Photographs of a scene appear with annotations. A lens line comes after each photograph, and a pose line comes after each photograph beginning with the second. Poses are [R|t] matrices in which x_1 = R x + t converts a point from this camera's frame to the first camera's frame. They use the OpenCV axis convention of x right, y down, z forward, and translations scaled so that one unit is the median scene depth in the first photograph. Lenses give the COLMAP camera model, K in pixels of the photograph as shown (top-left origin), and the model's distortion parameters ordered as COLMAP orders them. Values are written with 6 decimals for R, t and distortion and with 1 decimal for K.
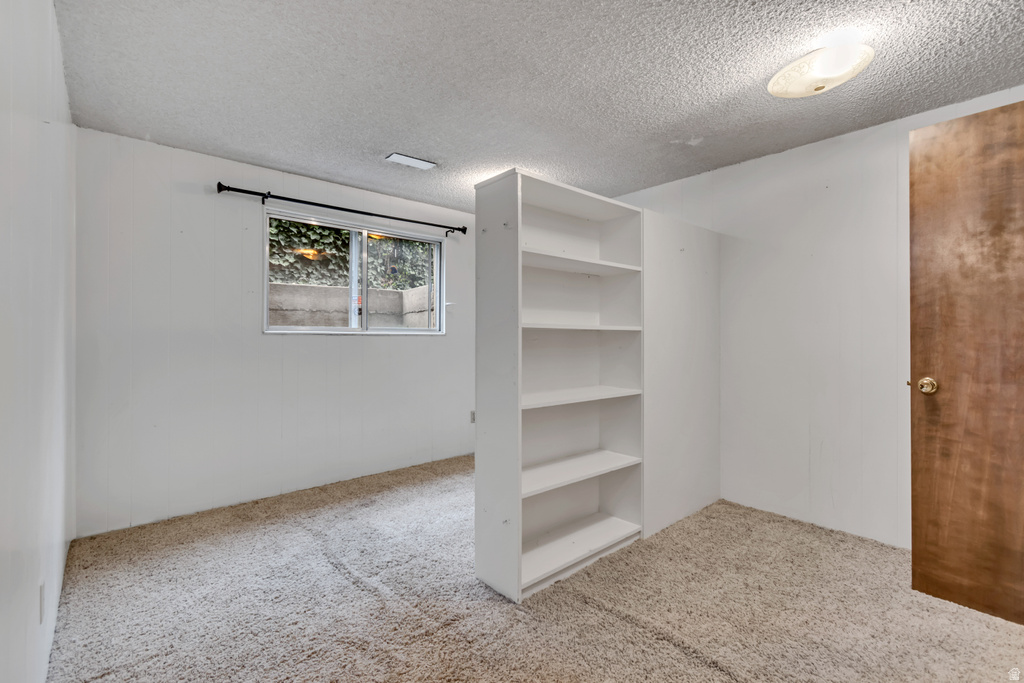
lens RADIAL K [[459.3, 0, 513.2], [0, 459.3, 336.7], [0, 0, 1]] dist [0.004676, 0.000533]
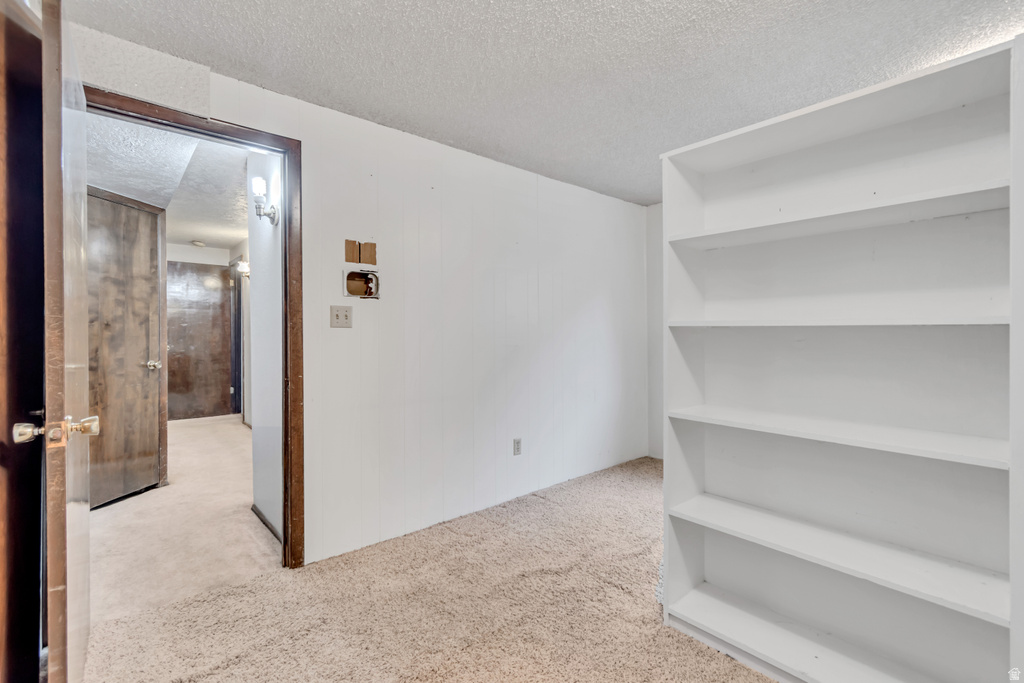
lens RADIAL K [[459.3, 0, 512.8], [0, 459.3, 336.1], [0, 0, 1]] dist [0.004676, 0.000533]
pose [[0.002426, 0.010063, -0.999946, 0.877228], [-0.004155, 0.999941, 0.010053, -0.009384], [0.999988, 0.004130, 0.002468, 0.644915]]
